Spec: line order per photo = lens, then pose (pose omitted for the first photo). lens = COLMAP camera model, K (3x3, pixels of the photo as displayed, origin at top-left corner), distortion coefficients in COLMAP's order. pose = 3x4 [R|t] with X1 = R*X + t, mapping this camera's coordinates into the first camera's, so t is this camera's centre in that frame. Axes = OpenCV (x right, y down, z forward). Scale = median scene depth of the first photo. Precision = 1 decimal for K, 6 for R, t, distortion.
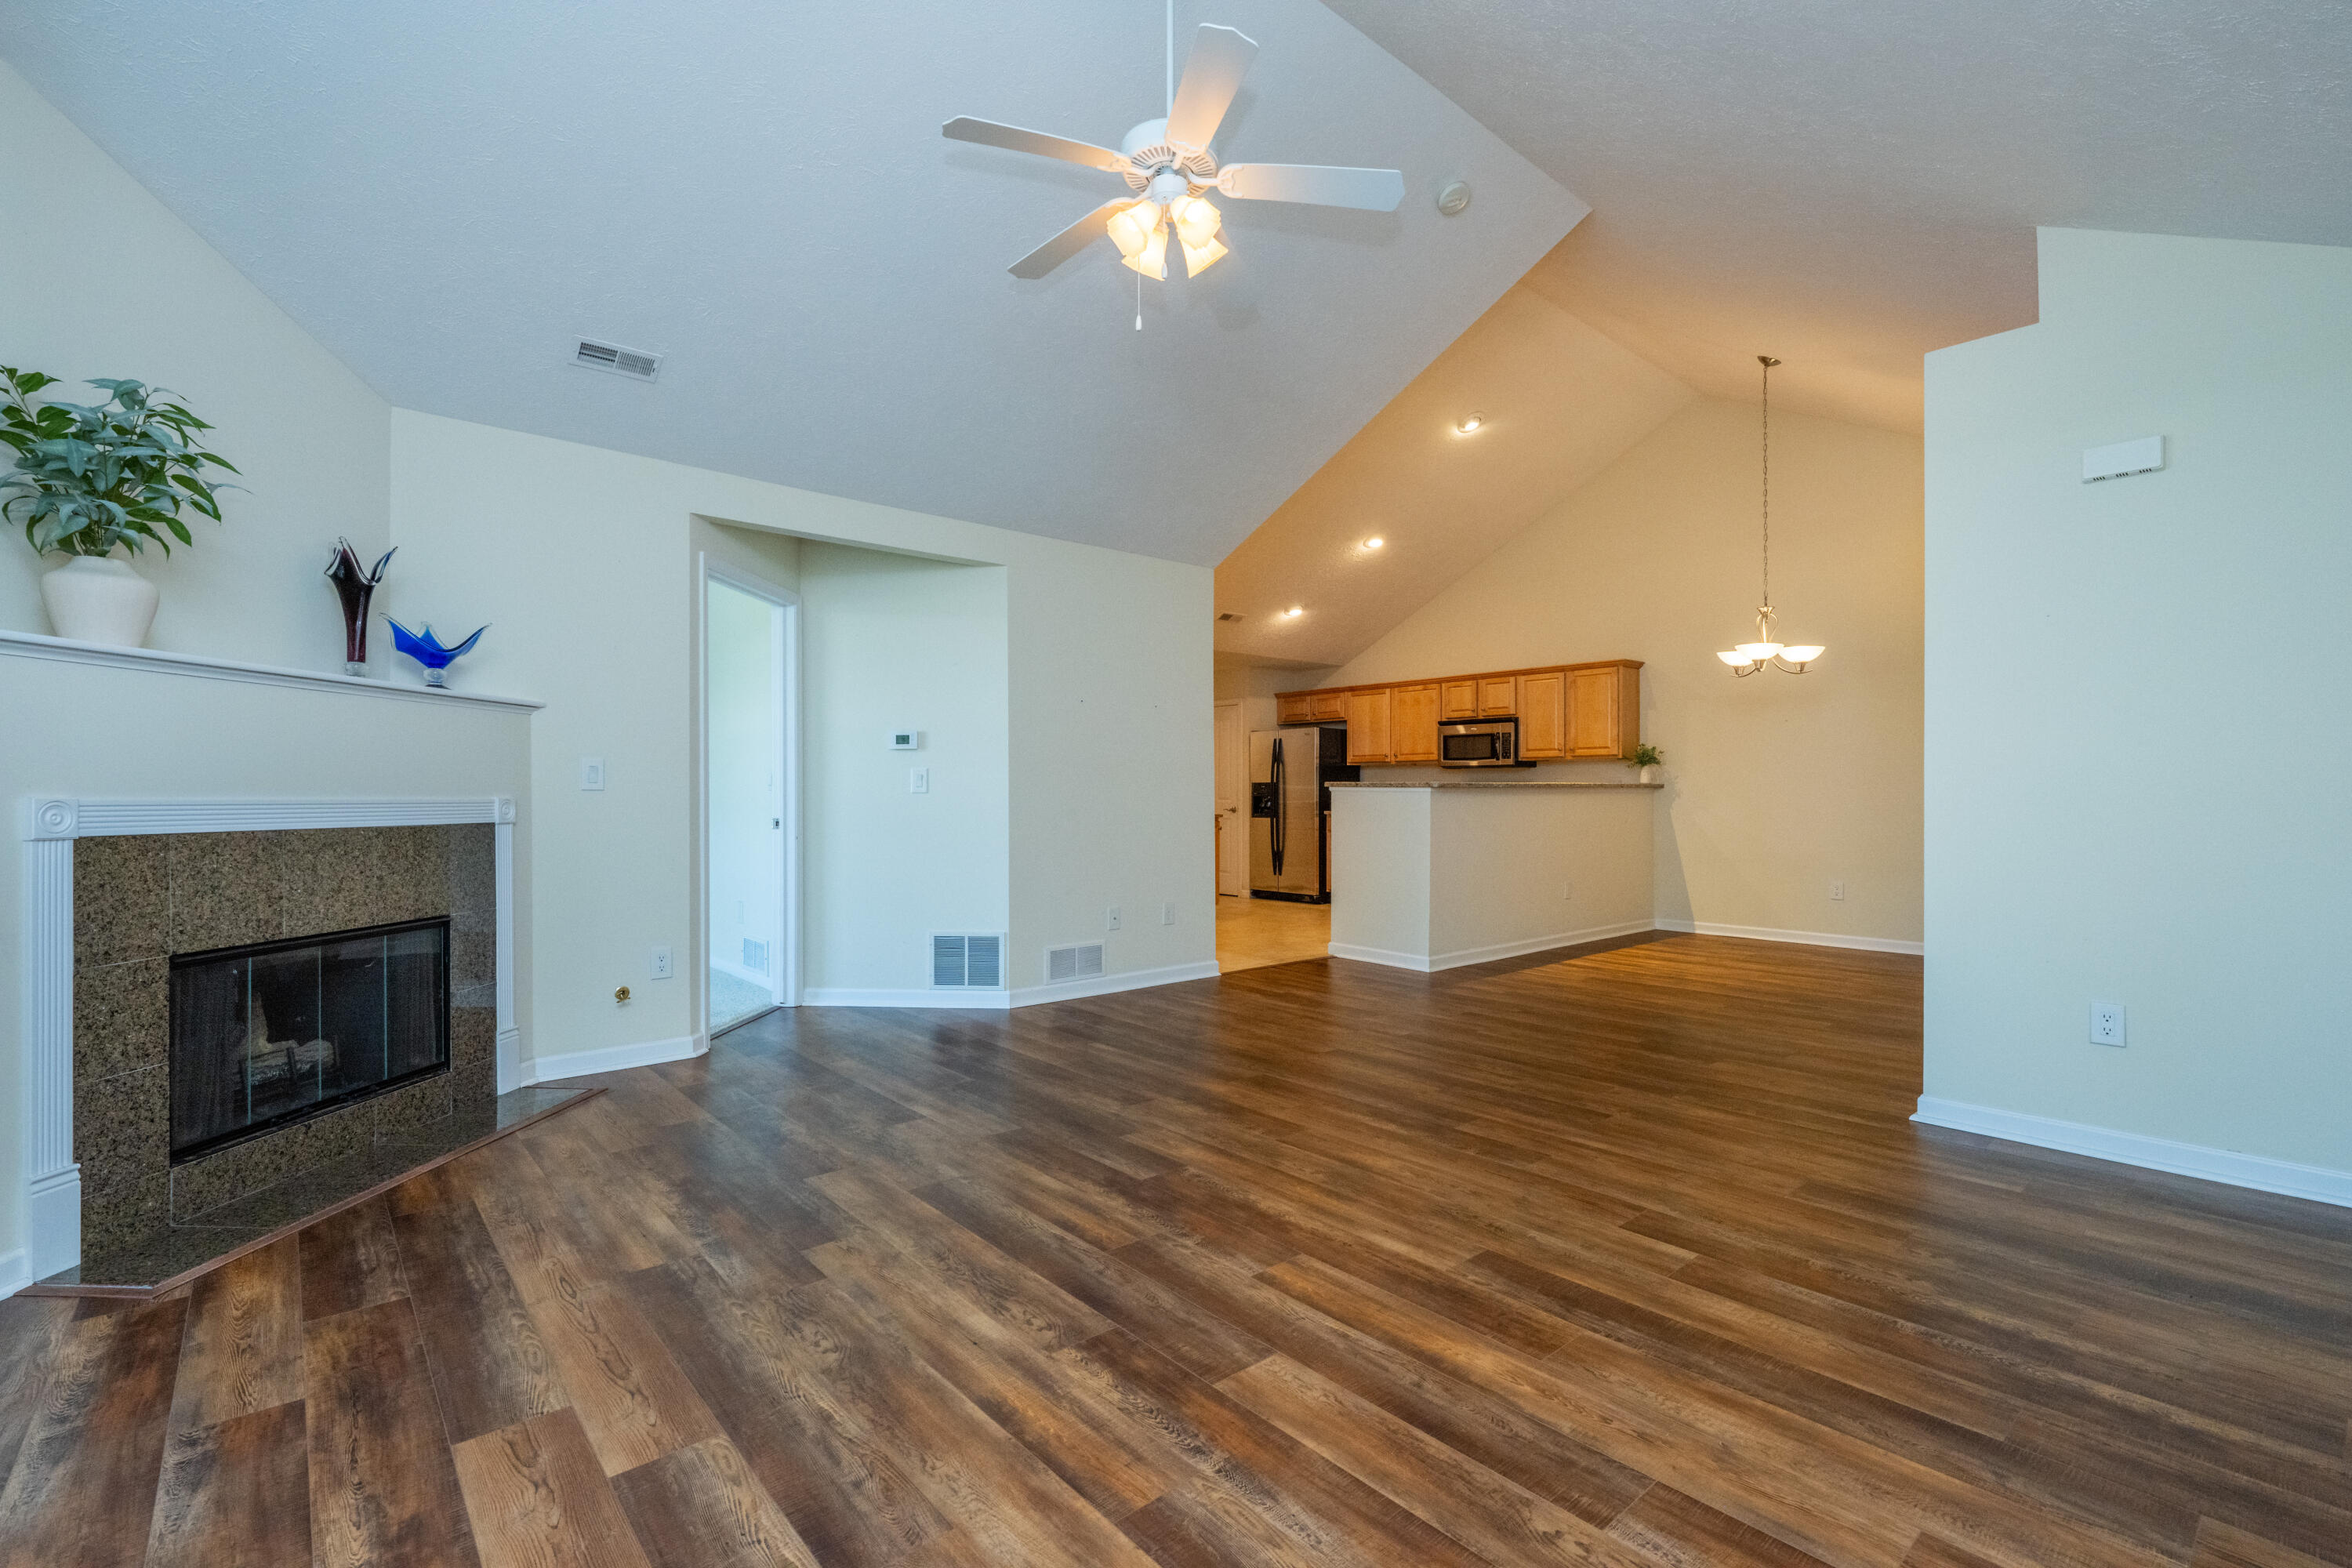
lens RADIAL K [[1039.4, 0, 1170.1], [0, 1039.4, 803.7], [0, 0, 1]] dist [0.000704, 0.000230]
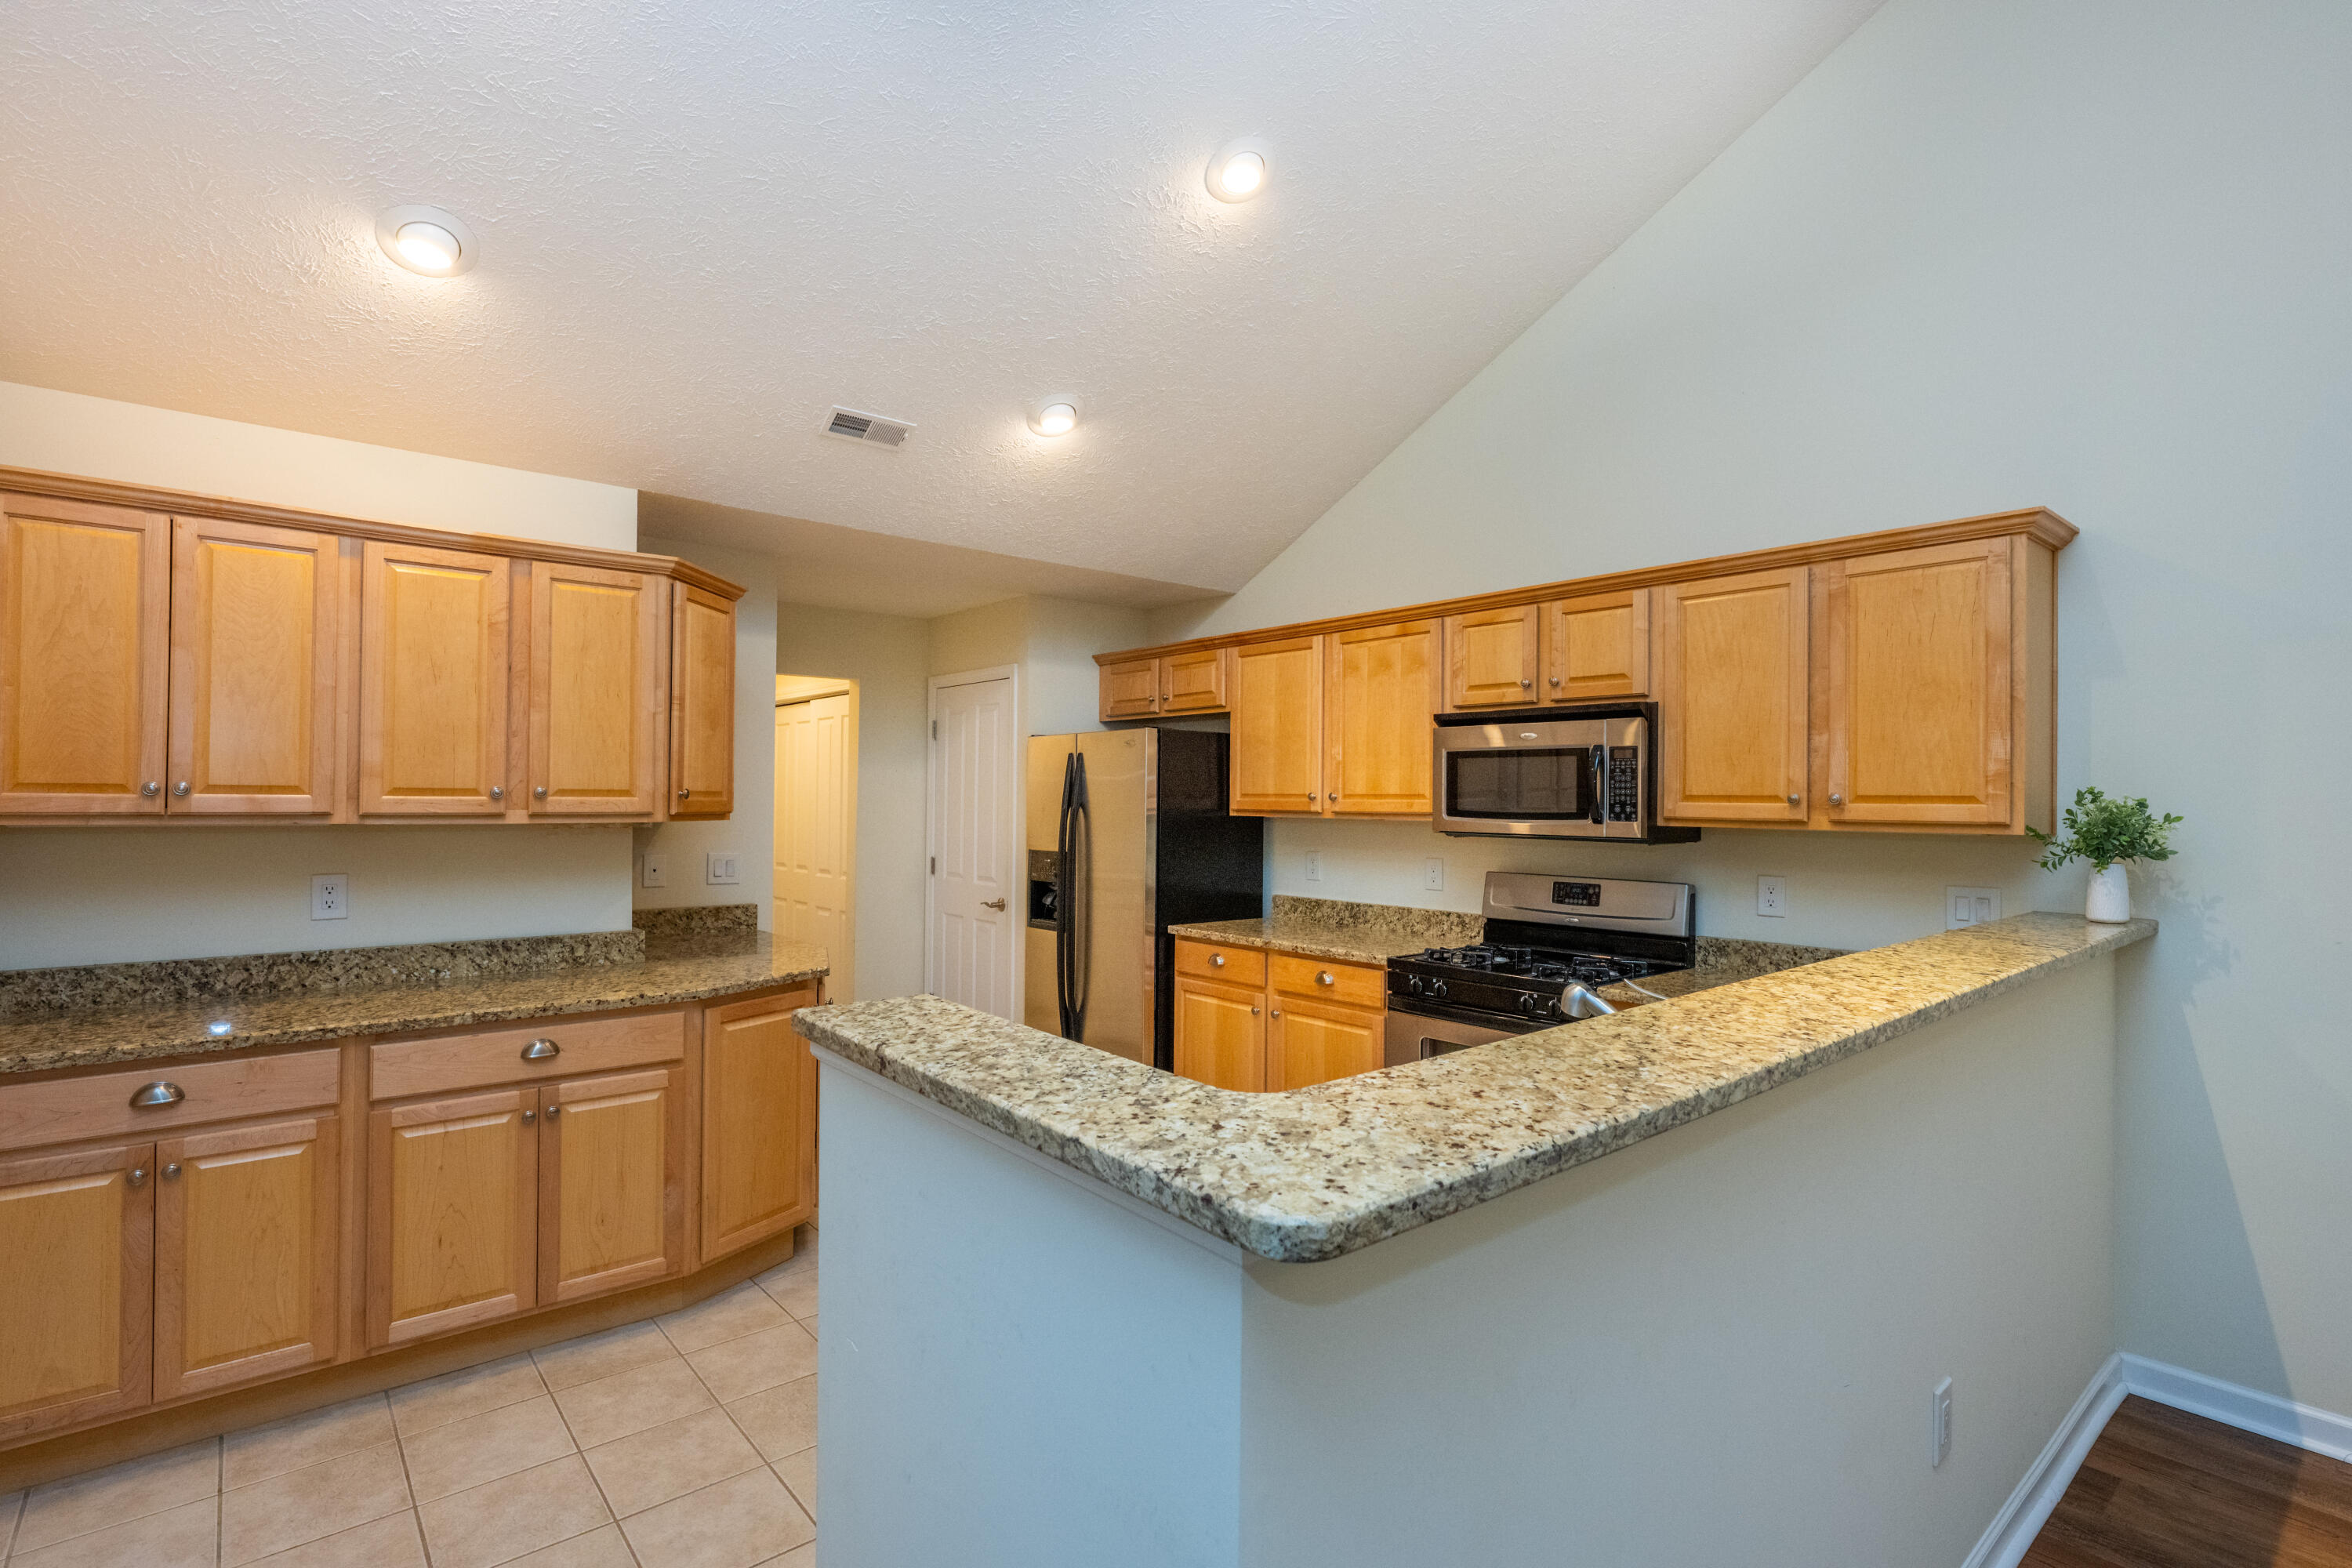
lens RADIAL K [[1115.1, 0, 1170.0], [0, 1115.1, 794.0], [0, 0, 1]] dist [-0.001111, -0.000252]
pose [[0.999870, 0.009538, -0.012977, 0.186068], [-0.009717, 0.999857, -0.013841, -0.048520], [0.012843, 0.013966, 0.999820, 0.659452]]
